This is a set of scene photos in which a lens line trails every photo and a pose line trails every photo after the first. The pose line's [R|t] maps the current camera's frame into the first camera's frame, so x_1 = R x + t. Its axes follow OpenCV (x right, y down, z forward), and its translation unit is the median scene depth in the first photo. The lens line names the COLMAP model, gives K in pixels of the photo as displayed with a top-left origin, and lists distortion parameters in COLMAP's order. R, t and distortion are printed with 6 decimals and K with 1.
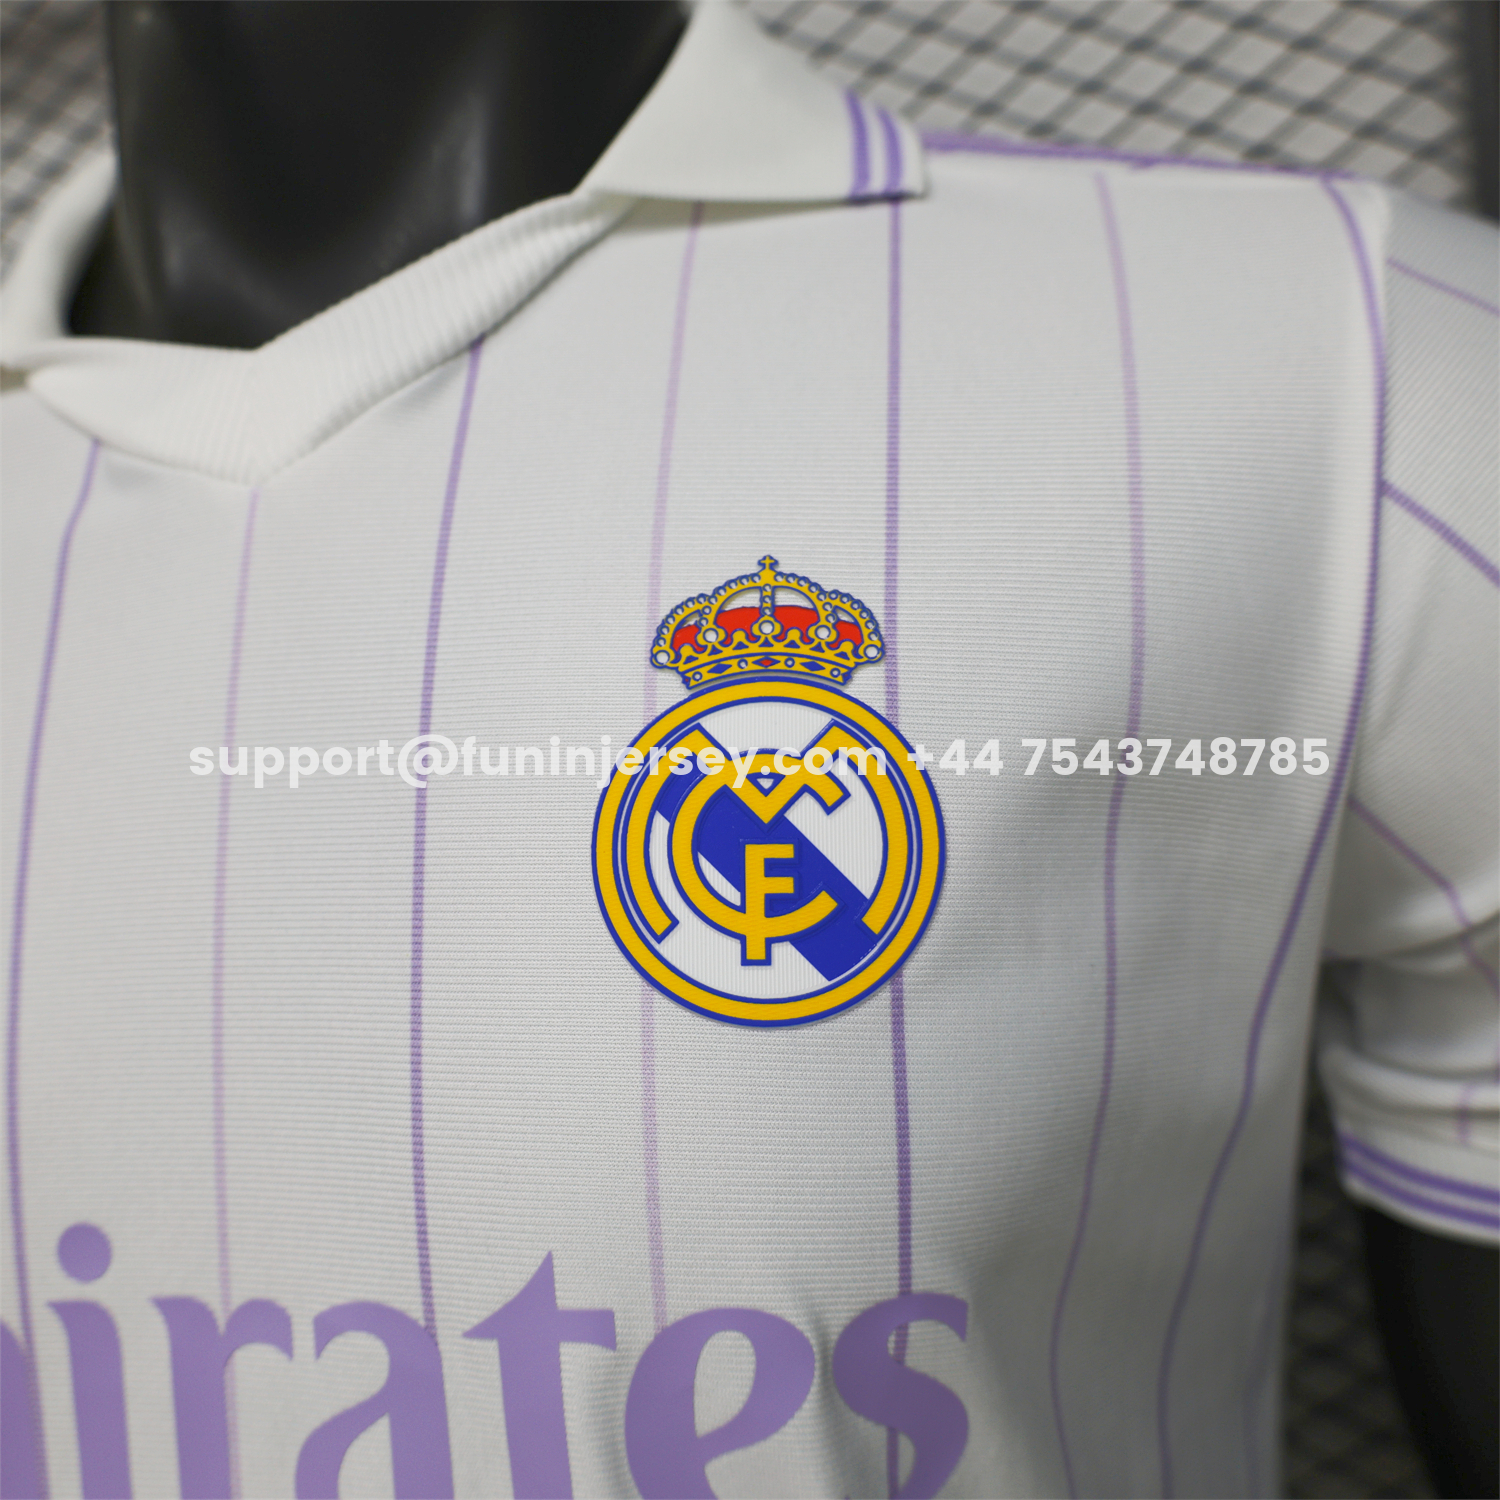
lens RADIAL K [[1611.8, 0, 750.0], [0, 1611.8, 750.0], [0, 0, 1]] dist [-0.017955, 0.039460]
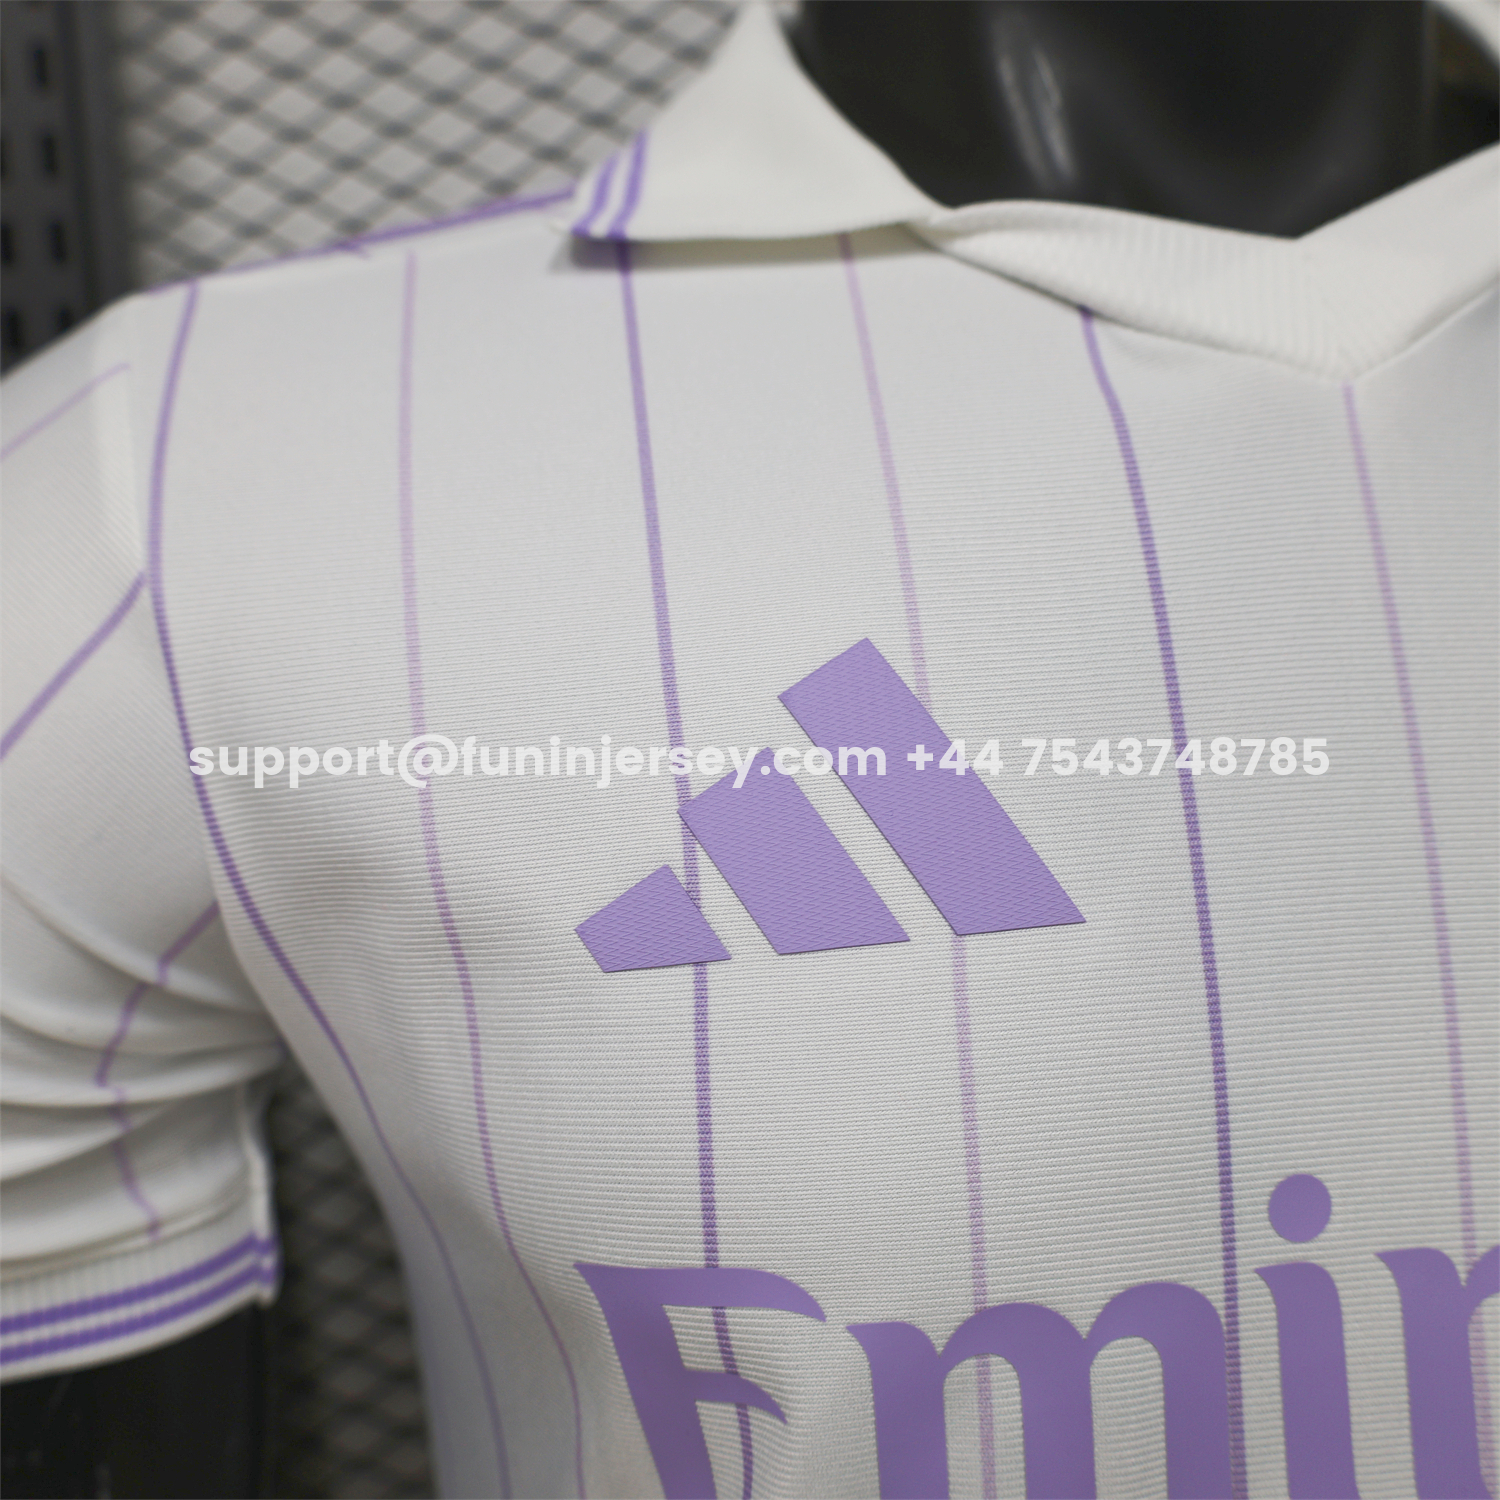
lens RADIAL K [[1611.8, 0, 750.0], [0, 1611.8, 750.0], [0, 0, 1]] dist [-0.017955, 0.039460]
pose [[0.950097, 0.036718, 0.309788, -1.039744], [-0.025566, 0.998873, -0.039983, 0.109099], [-0.310907, 0.030067, 0.949965, 0.258467]]
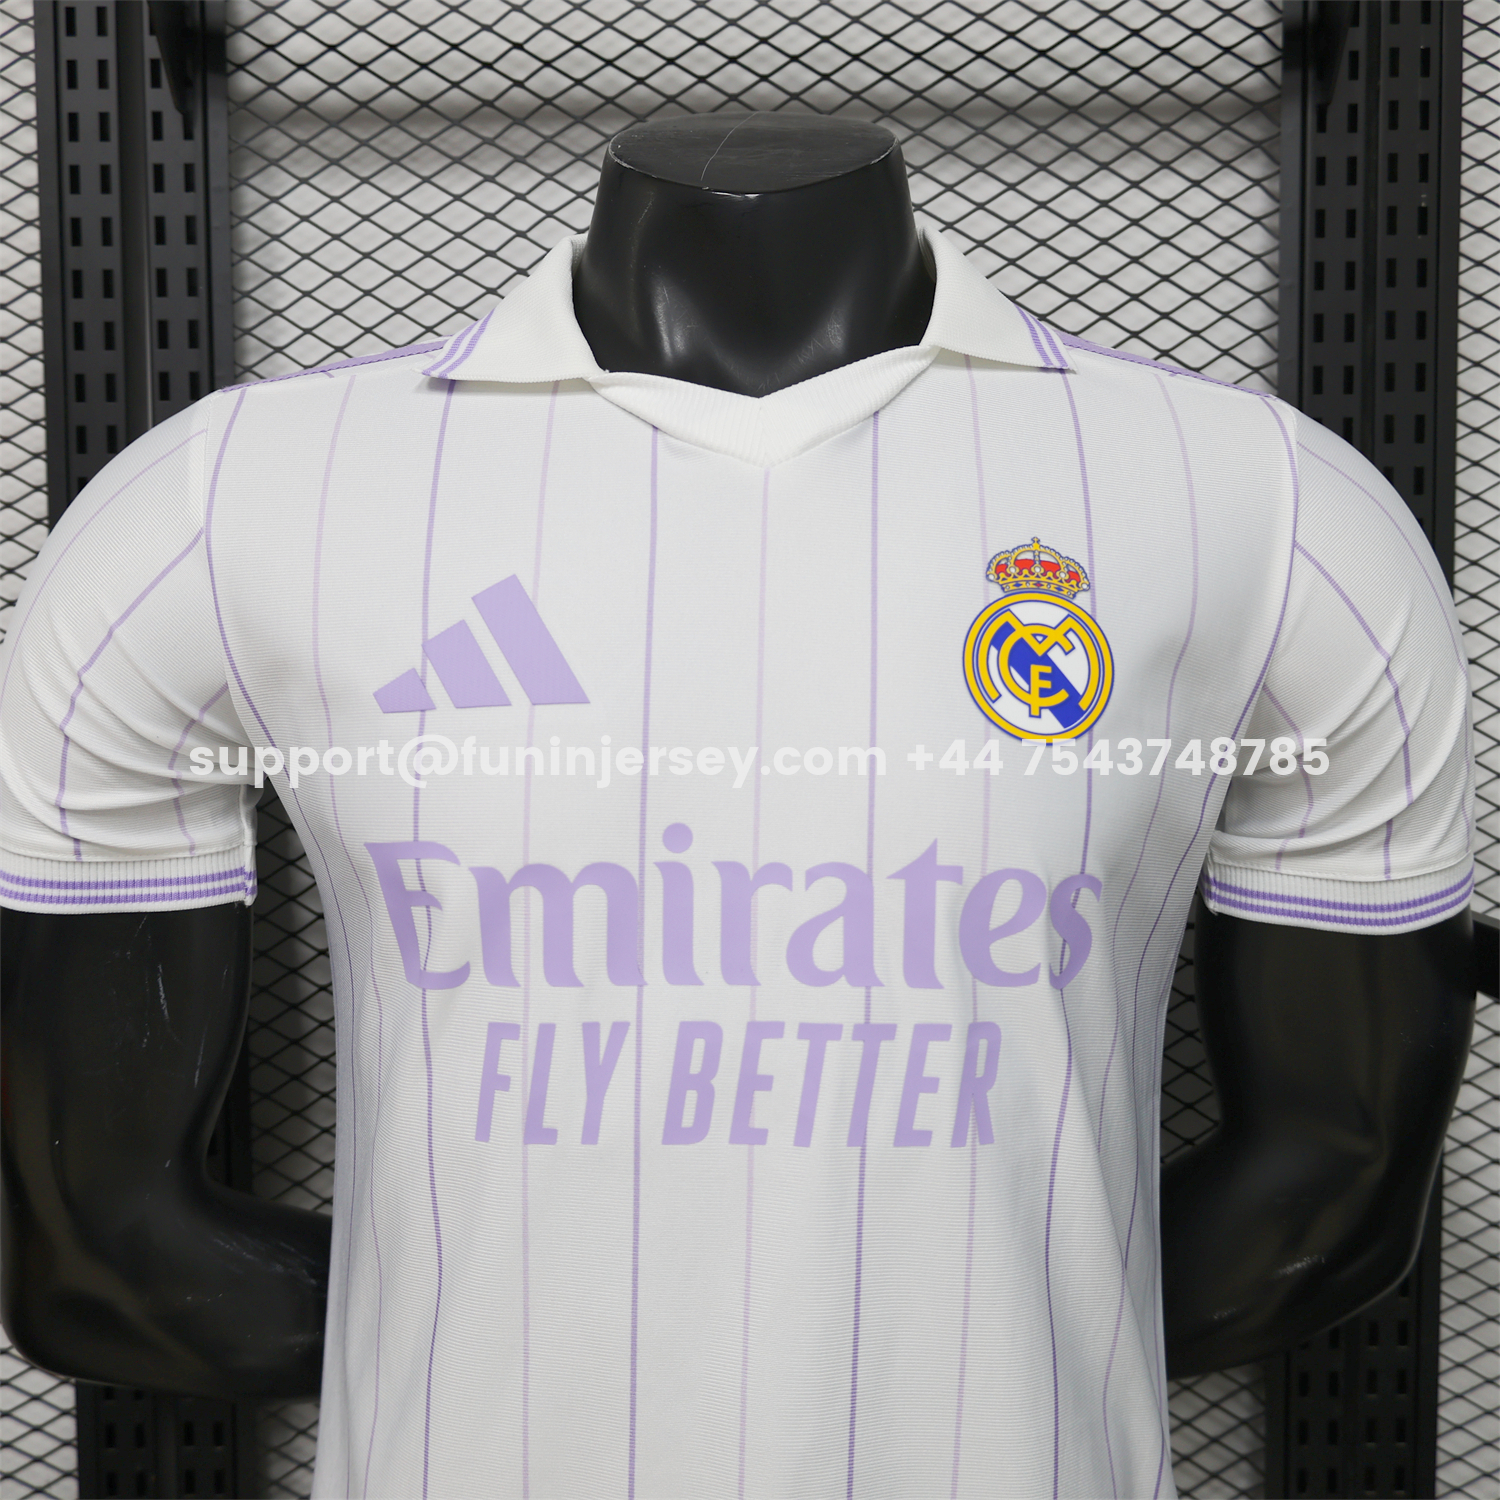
lens RADIAL K [[1611.8, 0, 750.0], [0, 1611.8, 750.0], [0, 0, 1]] dist [-0.017955, 0.039460]
pose [[0.967080, 0.103535, 0.232457, -0.845187], [-0.096902, 0.994498, -0.039809, 0.290206], [-0.235300, 0.015973, 0.971792, -1.009328]]
